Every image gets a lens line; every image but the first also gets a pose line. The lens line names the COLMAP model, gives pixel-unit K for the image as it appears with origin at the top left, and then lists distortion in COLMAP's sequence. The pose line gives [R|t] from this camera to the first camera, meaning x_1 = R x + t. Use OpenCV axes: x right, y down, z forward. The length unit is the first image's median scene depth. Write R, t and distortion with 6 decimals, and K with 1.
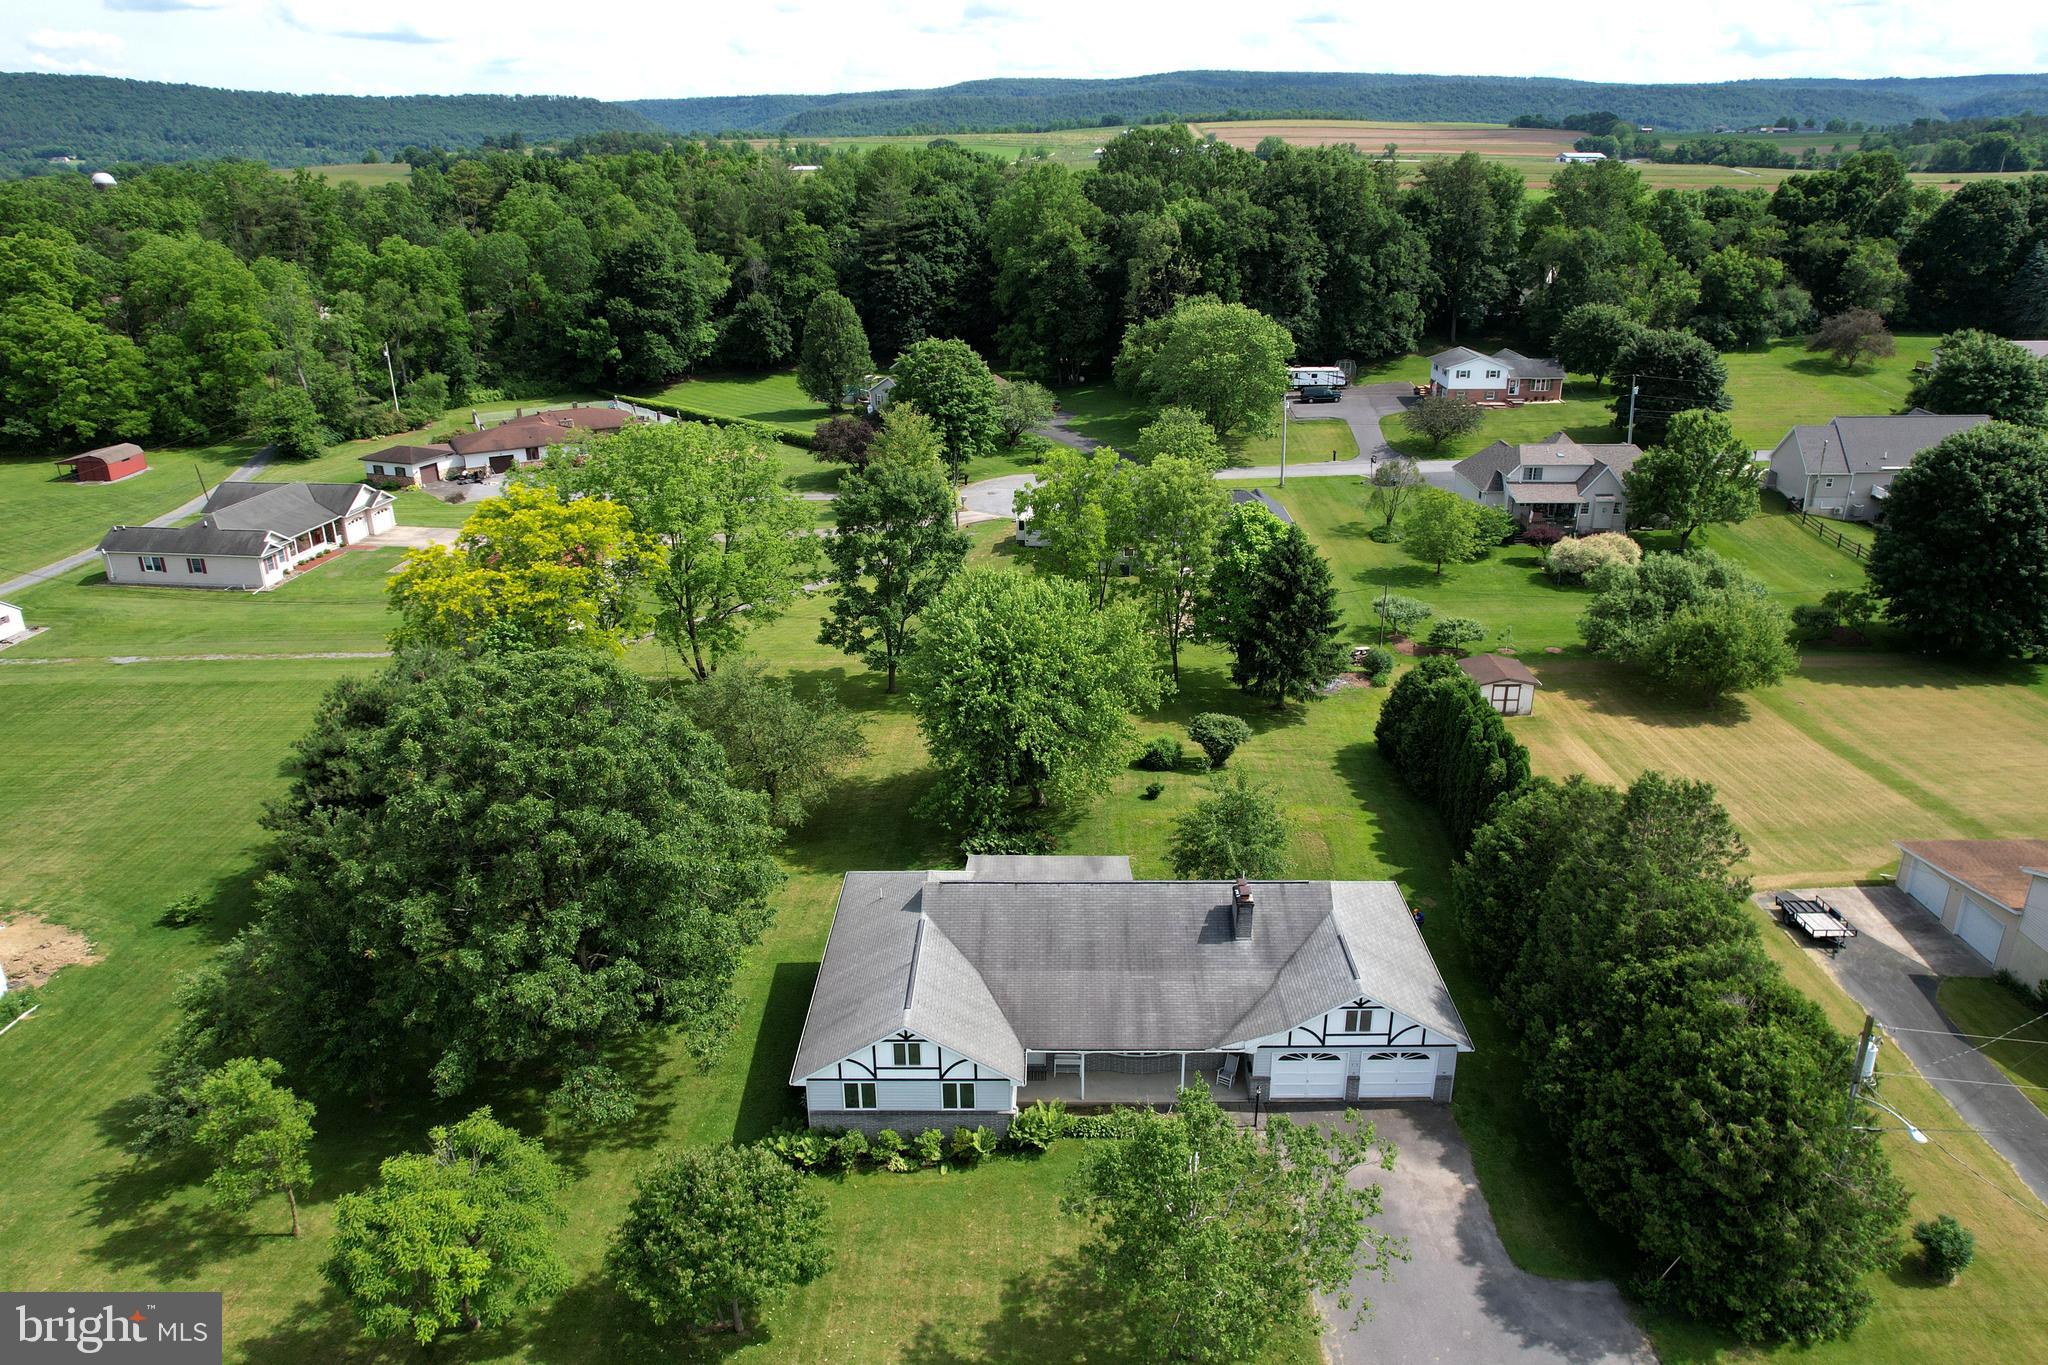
lens RADIAL K [[1404.6, 0, 1027.4], [0, 1404.6, 664.5], [0, 0, 1]] dist [-0.094733, 0.098613]
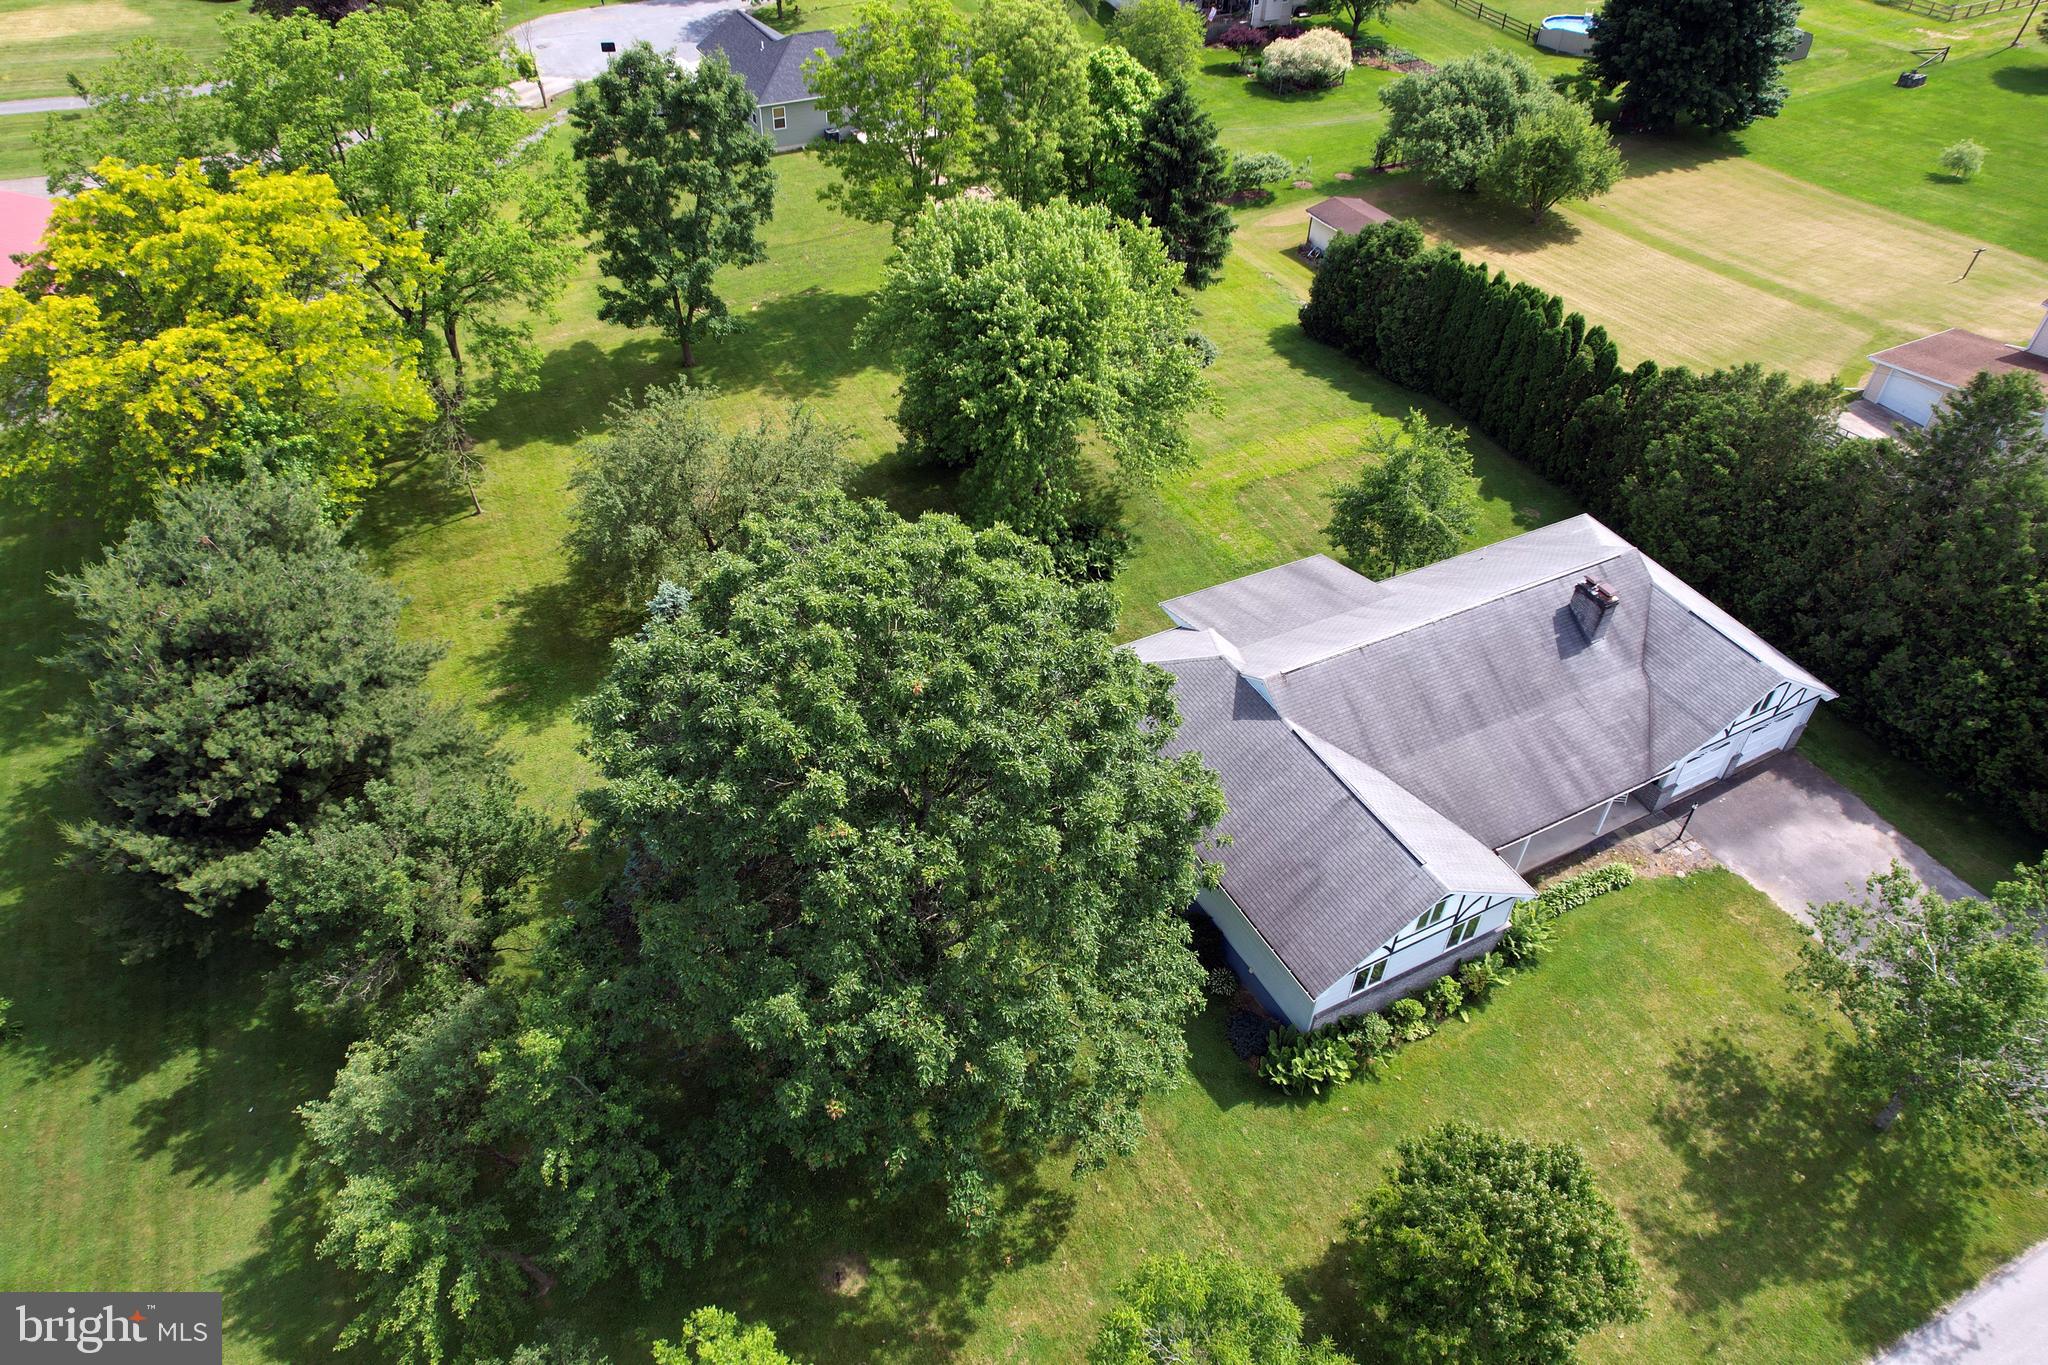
lens RADIAL K [[1404.6, 0, 1027.4], [0, 1404.6, 664.5], [0, 0, 1]] dist [-0.094733, 0.098613]
pose [[0.878921, -0.281141, 0.385302, -0.131415], [0.131485, 0.919330, 0.370870, -0.041824], [-0.458487, -0.275304, 0.844984, 0.111460]]
